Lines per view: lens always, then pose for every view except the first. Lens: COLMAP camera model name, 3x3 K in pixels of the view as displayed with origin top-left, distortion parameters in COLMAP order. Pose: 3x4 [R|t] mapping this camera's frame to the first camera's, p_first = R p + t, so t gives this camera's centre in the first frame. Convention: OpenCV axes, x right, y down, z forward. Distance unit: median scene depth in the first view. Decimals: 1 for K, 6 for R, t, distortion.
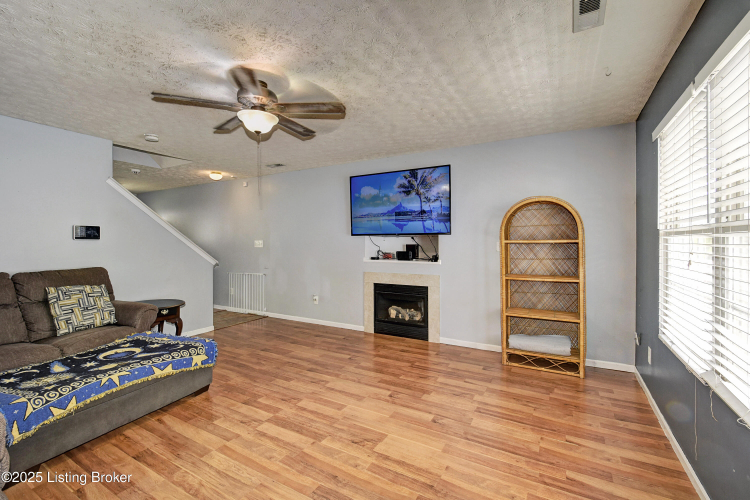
lens RADIAL K [[326.8, 0, 377.5], [0, 326.8, 248.3], [0, 0, 1]] dist [0.001622, -0.001301]
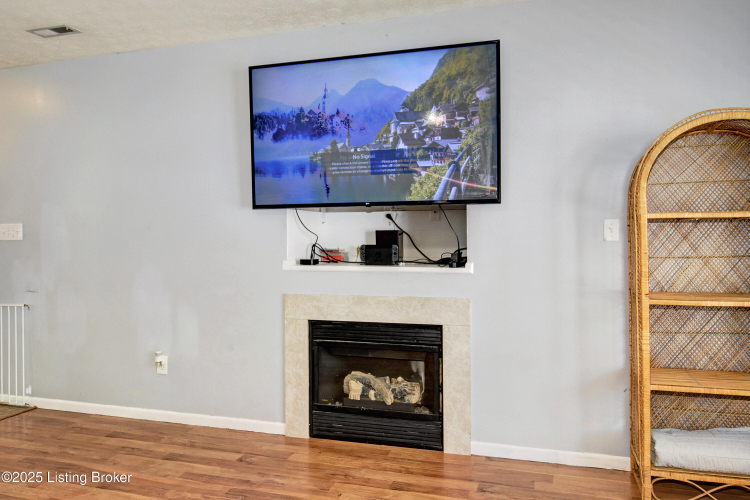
lens RADIAL K [[559.0, 0, 376.4], [0, 559.0, 243.3], [0, 0, 1]] dist [-0.008465, -0.008215]
pose [[0.976835, -0.006899, 0.213883, -0.088256], [0.008163, 0.999954, -0.005023, 0.012025], [-0.213839, 0.006653, 0.976846, 0.300415]]
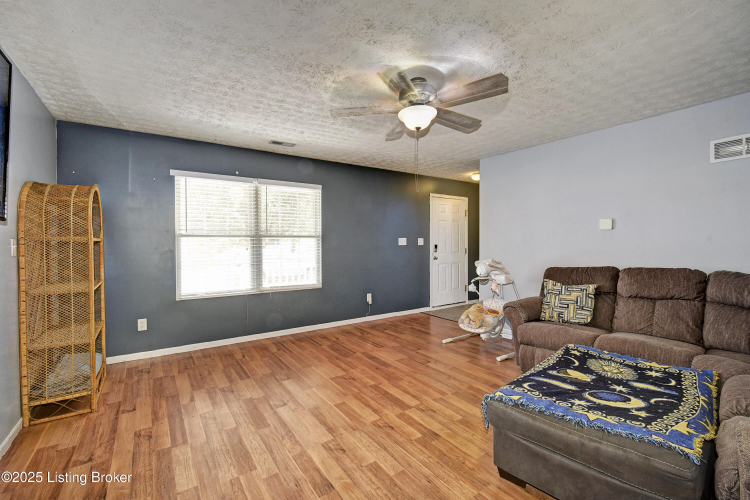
lens RADIAL K [[326.8, 0, 381.8], [0, 326.8, 245.7], [0, 0, 1]] dist [0.001622, -0.001301]
pose [[-0.907710, 0.000455, 0.419598, -0.420428], [0.011694, 0.999638, 0.024215, -0.012363], [-0.419435, 0.026887, -0.907387, 1.200319]]
